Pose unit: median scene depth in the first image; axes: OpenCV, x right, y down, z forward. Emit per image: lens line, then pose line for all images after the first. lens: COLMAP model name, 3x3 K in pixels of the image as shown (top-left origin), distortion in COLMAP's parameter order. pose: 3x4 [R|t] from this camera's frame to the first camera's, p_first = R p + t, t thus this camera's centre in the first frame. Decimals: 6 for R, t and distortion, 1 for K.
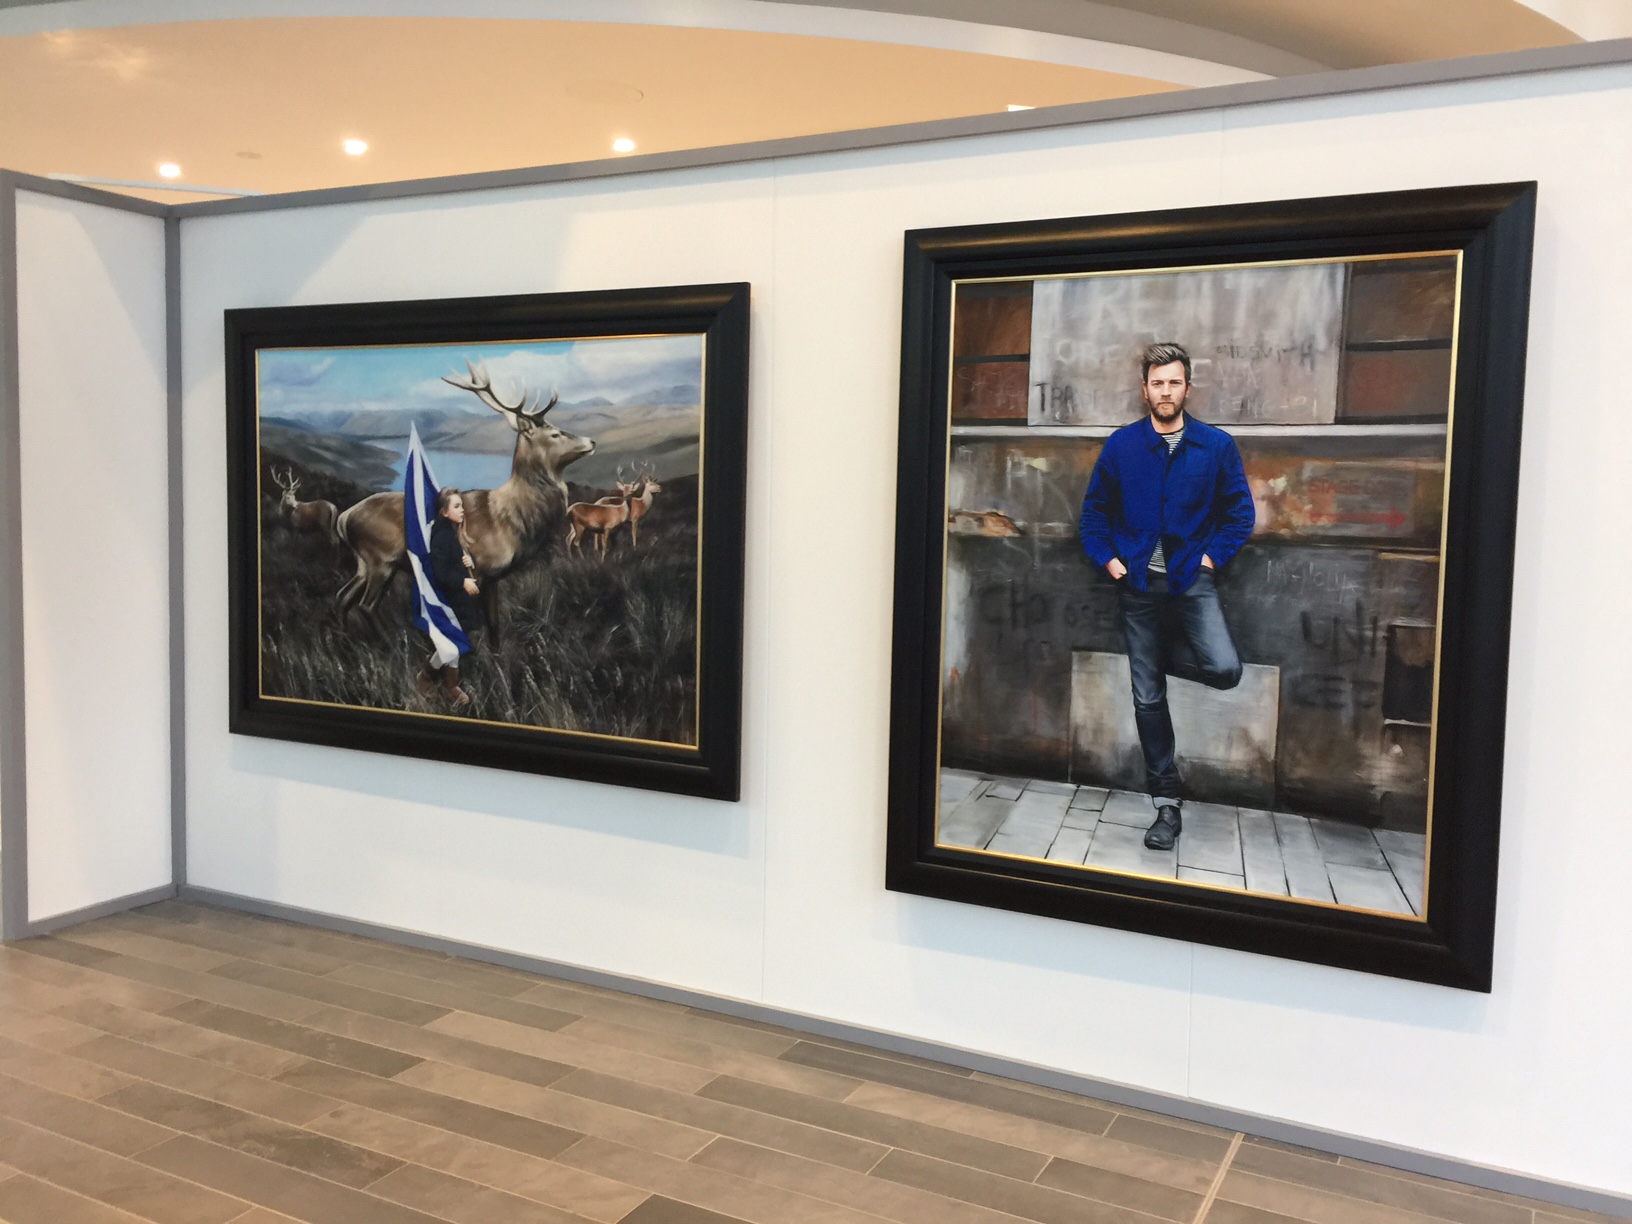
lens RADIAL K [[1379.4, 0, 820.3], [0, 1379.4, 599.4], [0, 0, 1]] dist [0.067986, -0.071321]
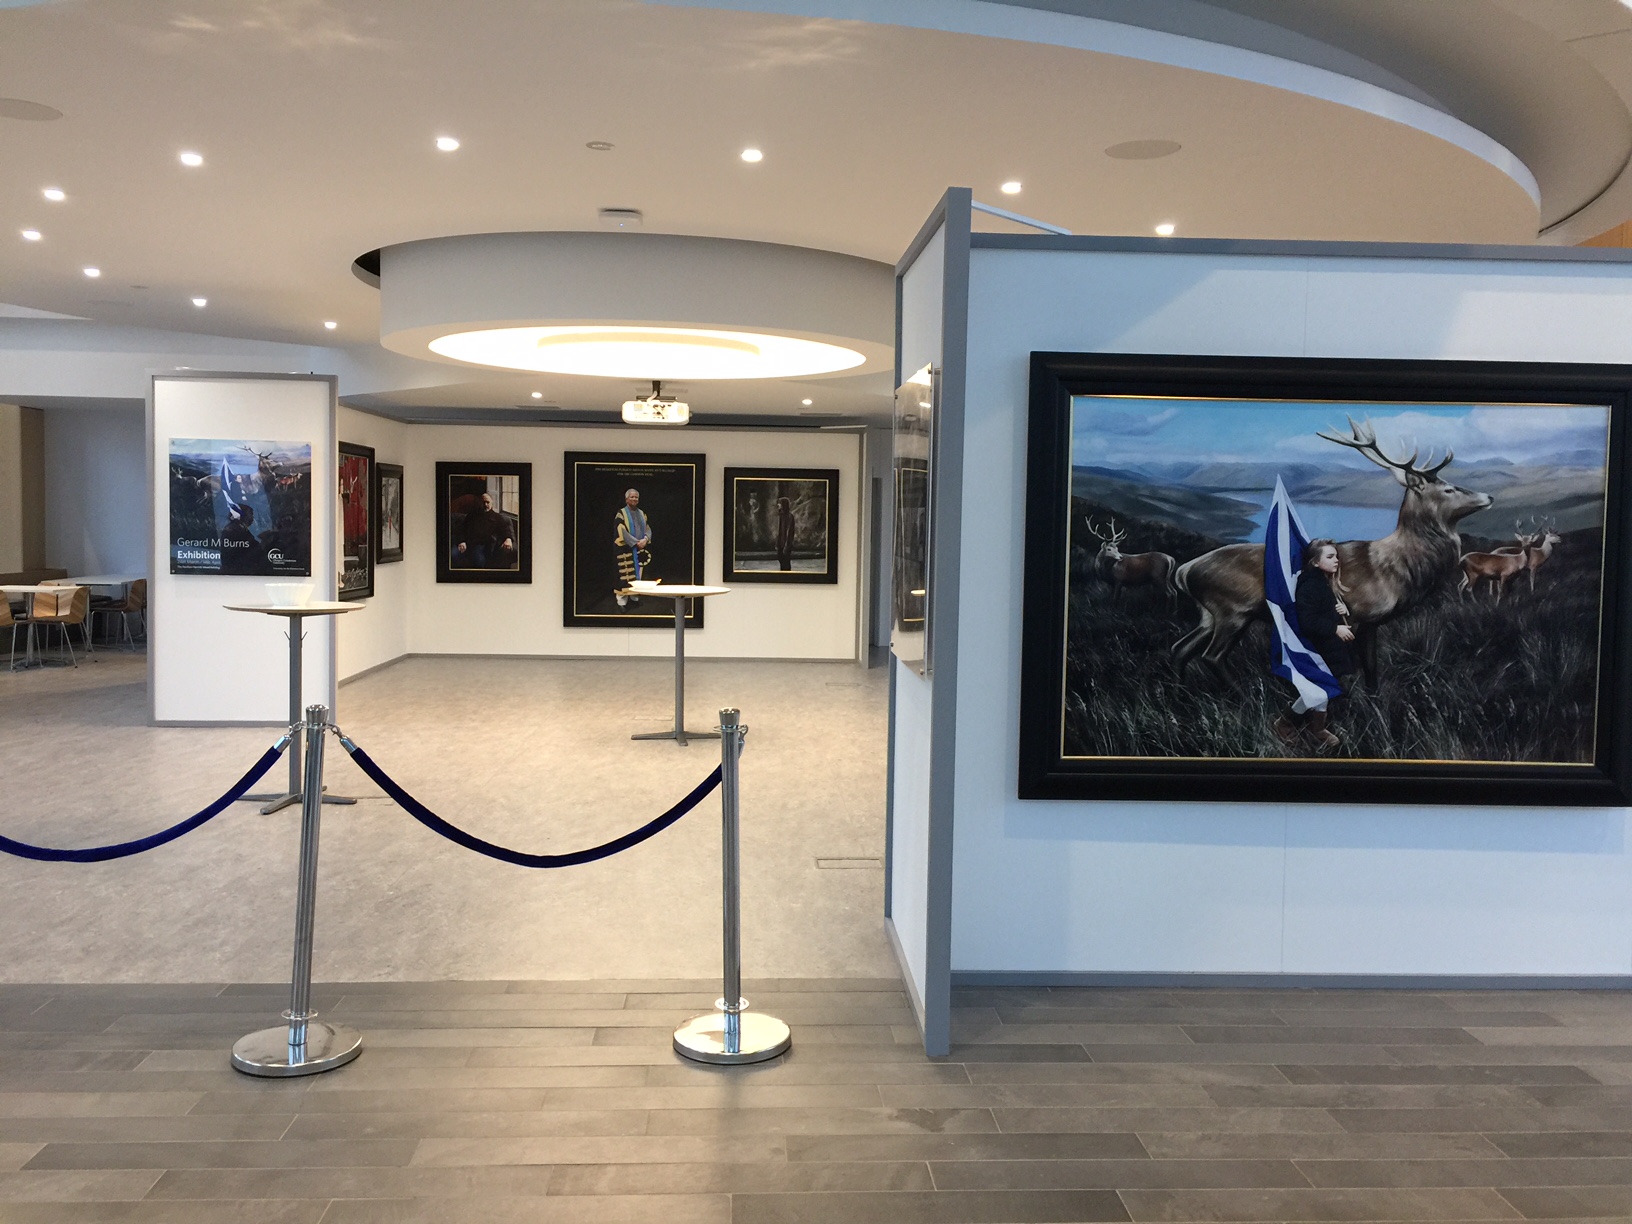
lens RADIAL K [[1379.4, 0, 807.4], [0, 1379.4, 607.0], [0, 0, 1]] dist [0.067986, -0.071321]
pose [[0.862295, -0.037896, 0.504987, -1.152087], [0.036912, 0.999247, 0.011959, -0.057394], [-0.505060, 0.008328, 0.863044, 0.298999]]
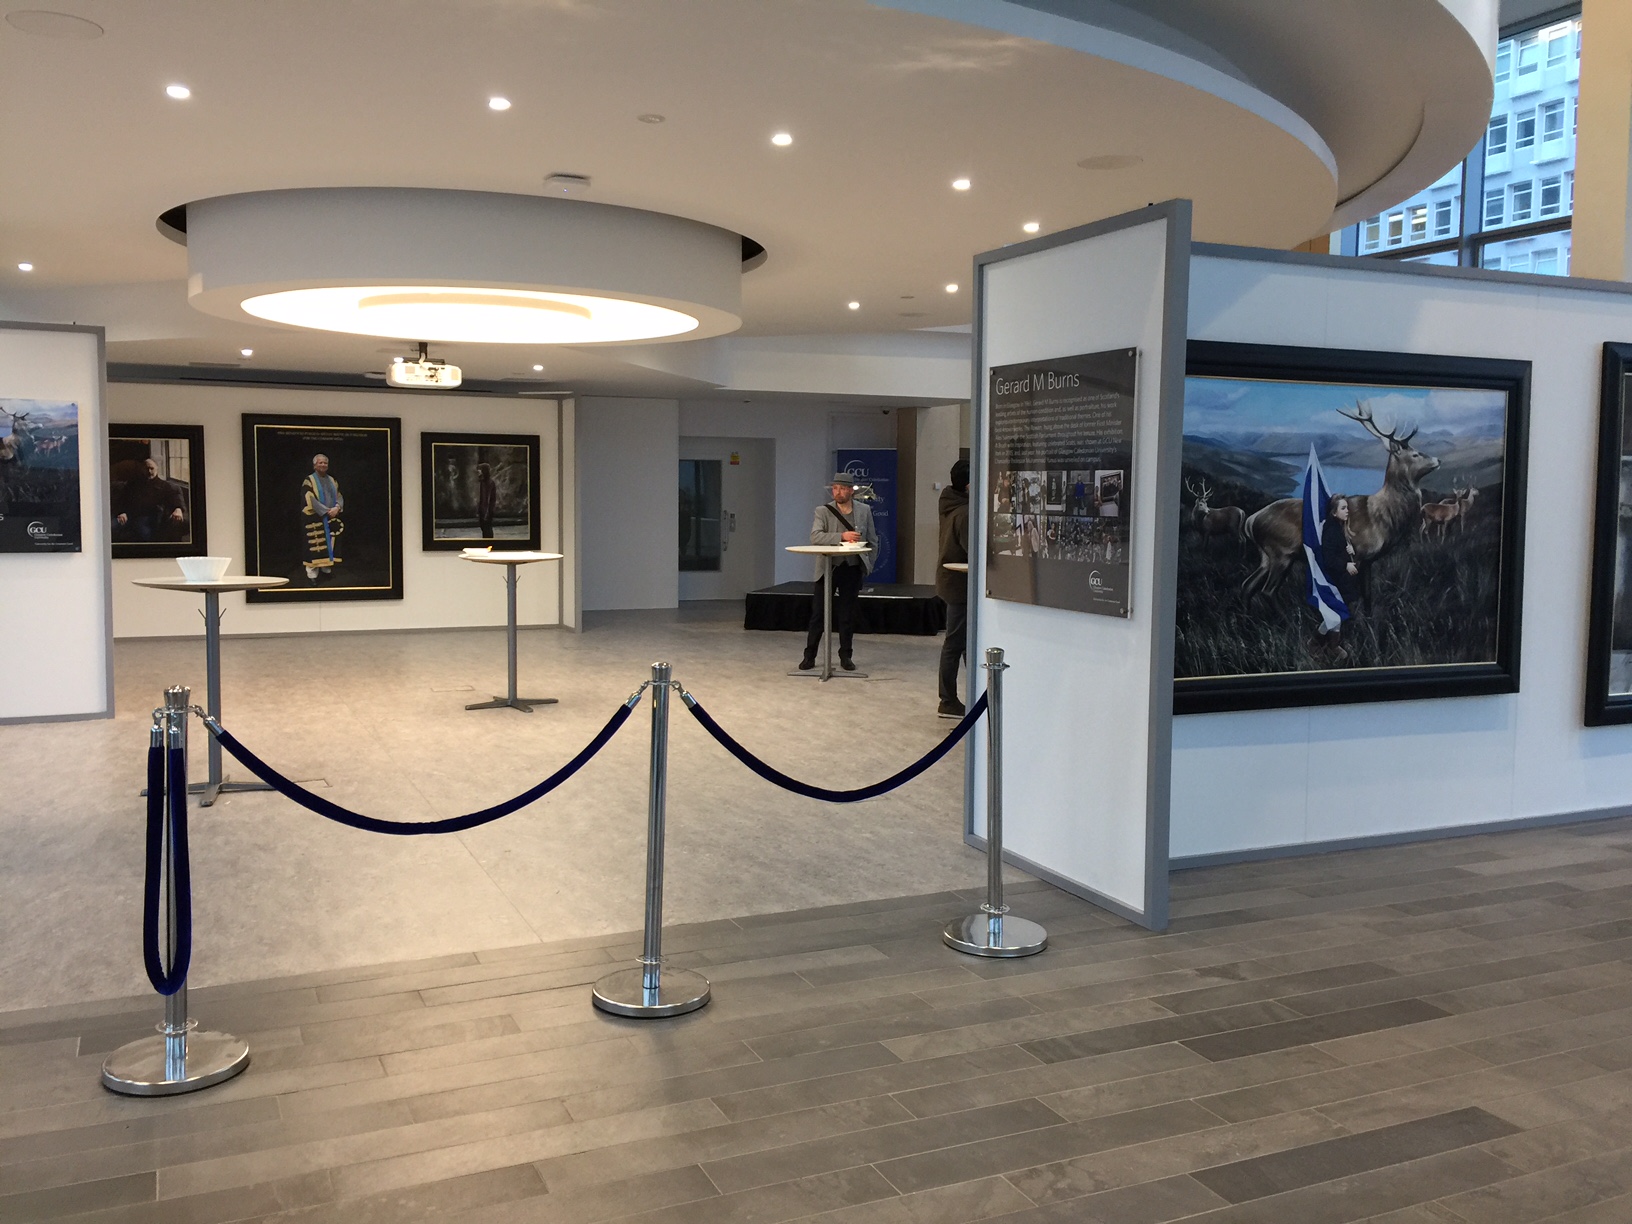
lens RADIAL K [[1379.4, 0, 776.6], [0, 1379.4, 608.8], [0, 0, 1]] dist [0.067986, -0.071321]
pose [[0.629799, -0.080466, 0.772579, -1.651032], [0.060217, 0.996684, 0.054719, -0.078121], [-0.774421, 0.012060, 0.632556, 0.593078]]
